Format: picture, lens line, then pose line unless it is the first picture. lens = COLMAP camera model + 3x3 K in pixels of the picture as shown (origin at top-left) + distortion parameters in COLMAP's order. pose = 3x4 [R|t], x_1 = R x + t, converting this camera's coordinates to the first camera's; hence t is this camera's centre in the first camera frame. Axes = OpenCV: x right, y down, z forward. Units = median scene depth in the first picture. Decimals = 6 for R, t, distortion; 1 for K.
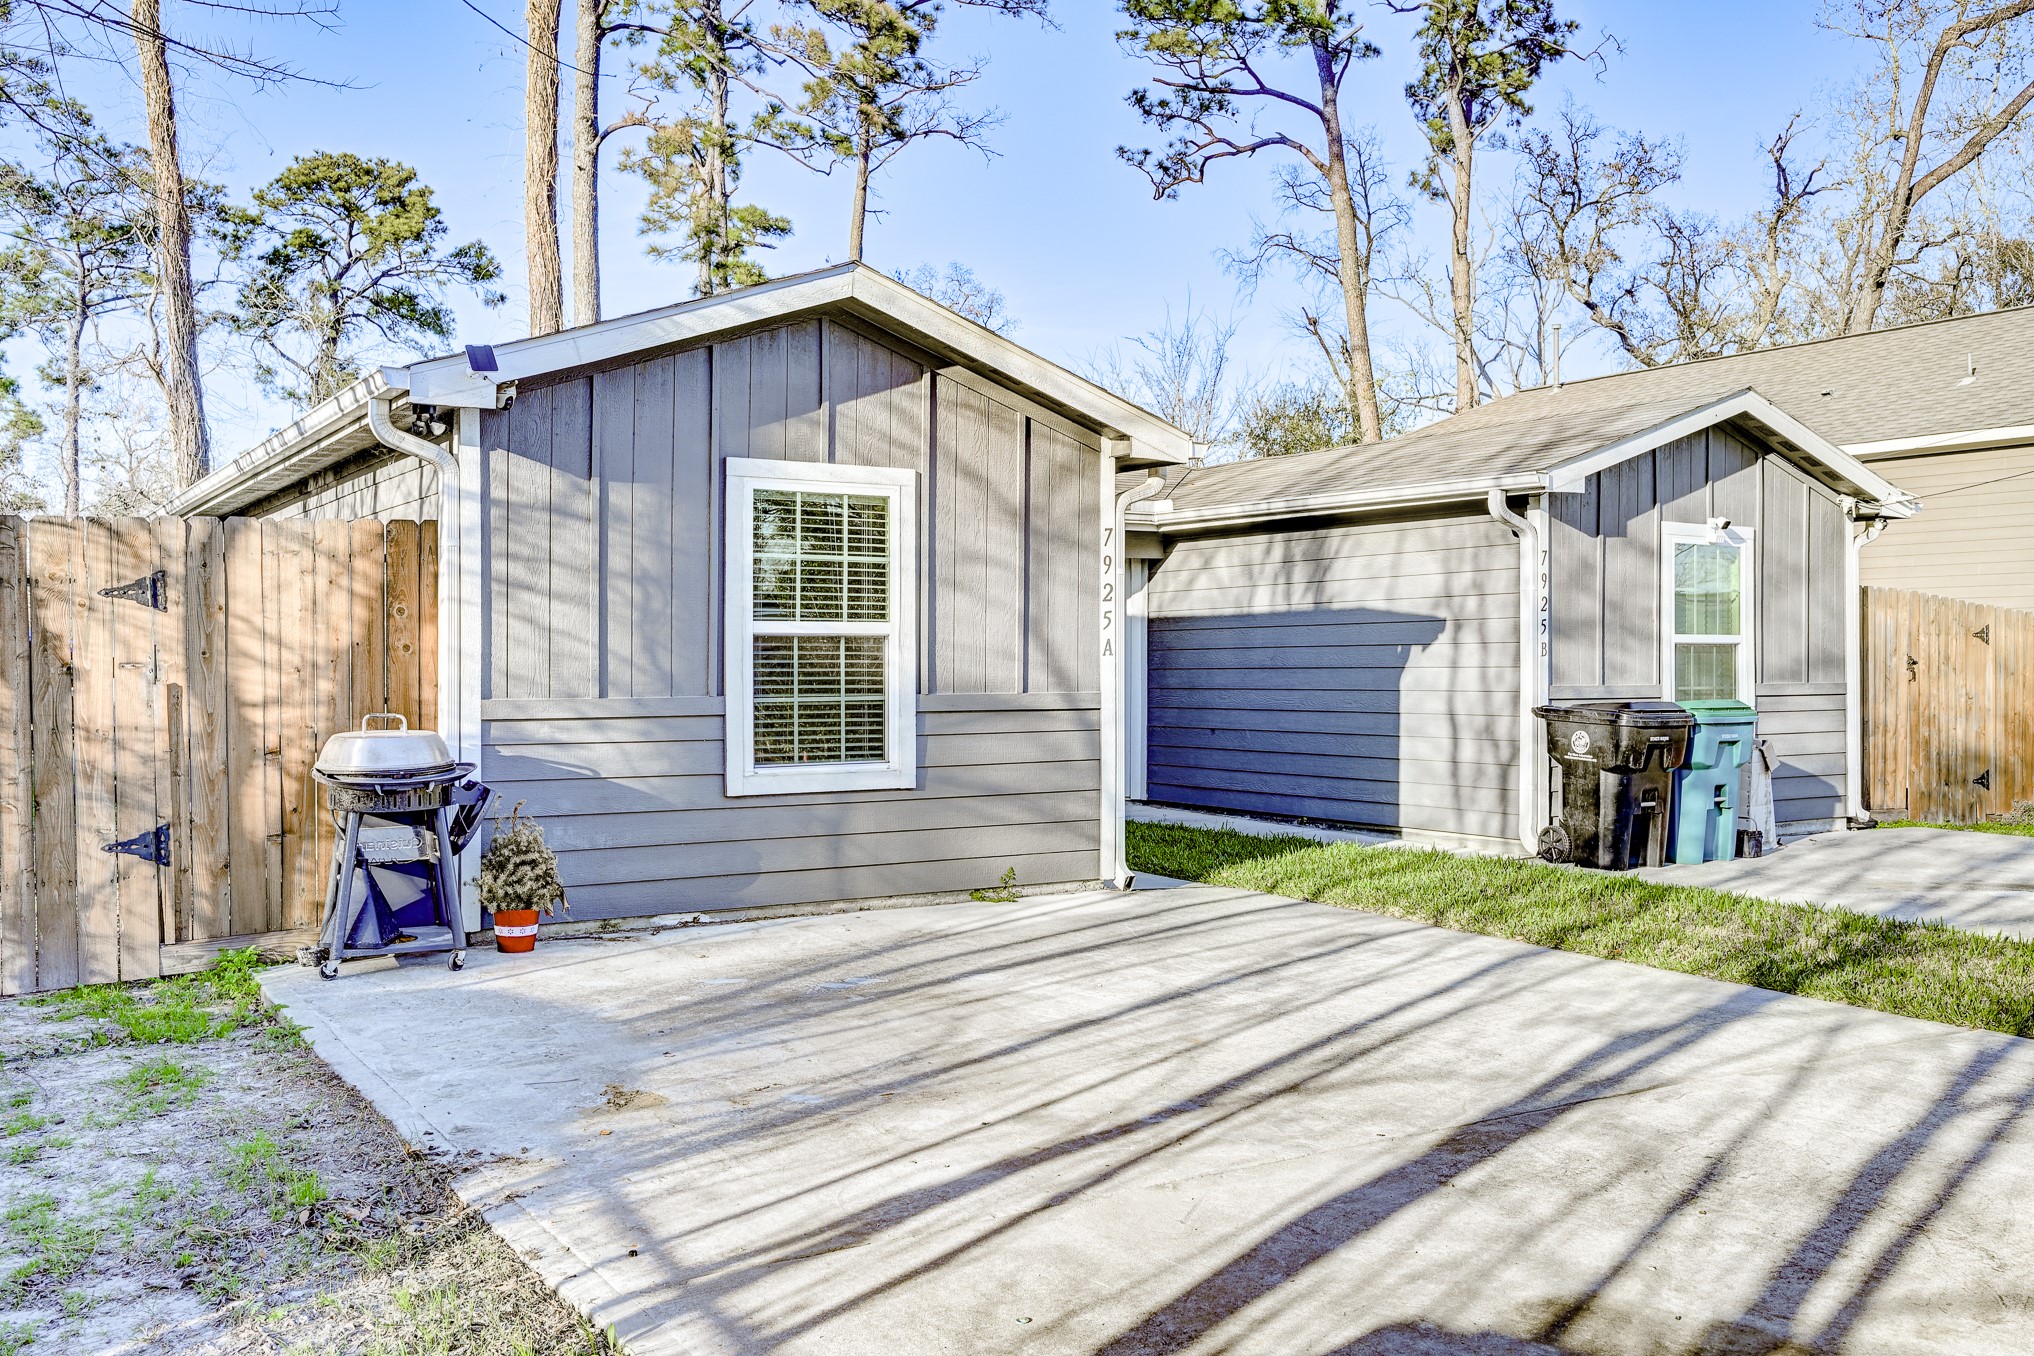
lens RADIAL K [[1760.0, 0, 1017.0], [0, 1760.0, 678.0], [0, 0, 1]] dist [-0.000017, -0.006260]
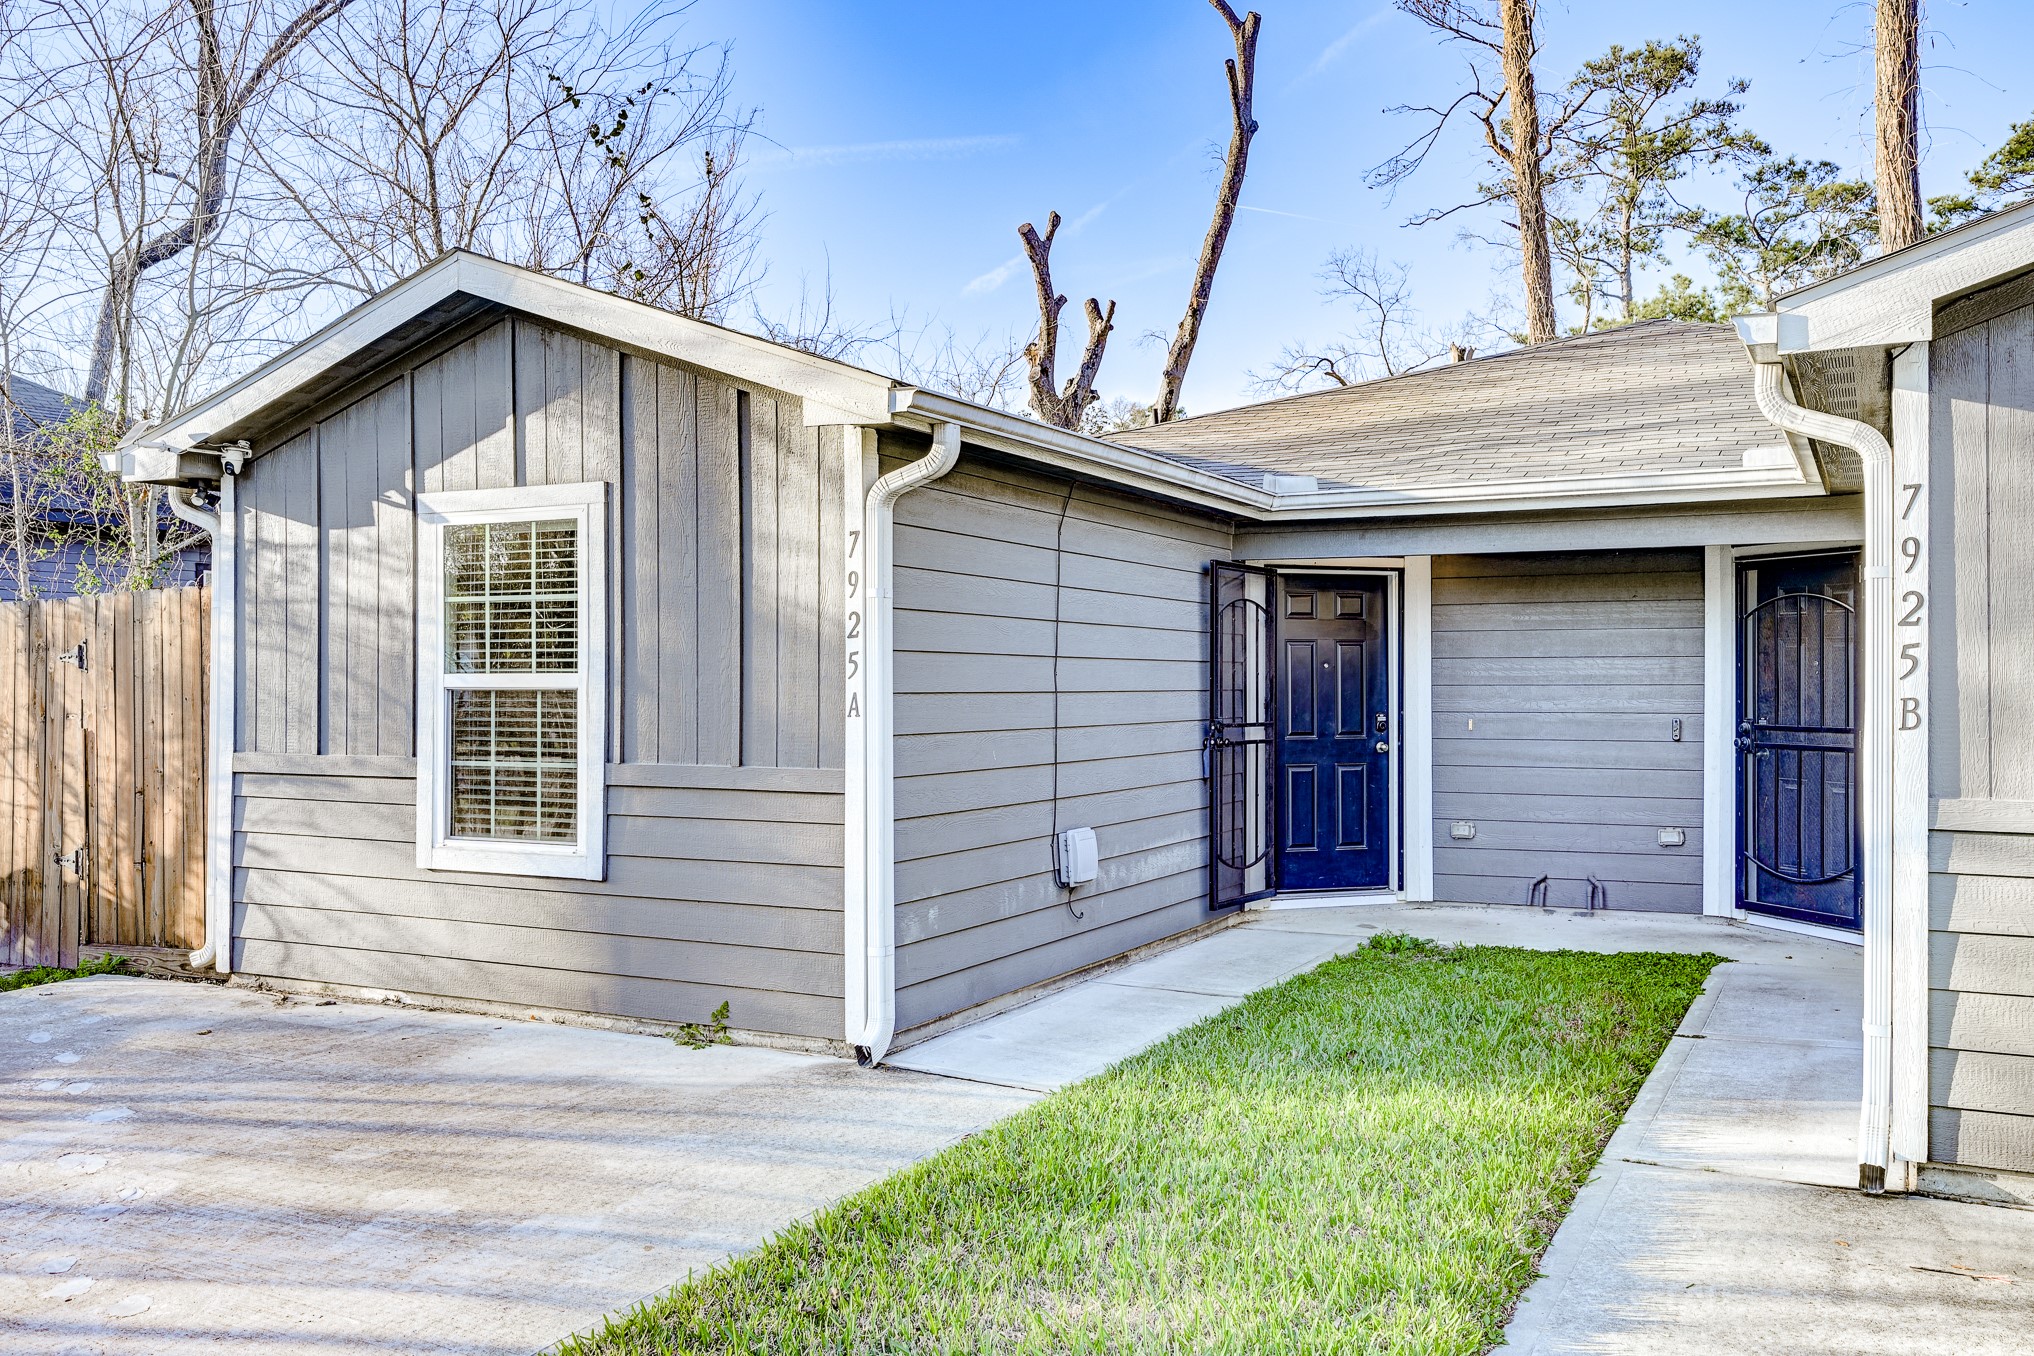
lens RADIAL K [[1760.0, 0, 1017.0], [0, 1760.0, 678.0], [0, 0, 1]] dist [-0.000017, -0.006260]
pose [[0.516827, -0.000315, -0.856090, 0.733161], [-0.008491, 0.999949, -0.005494, -0.026565], [0.856048, 0.010108, 0.516798, 0.755485]]
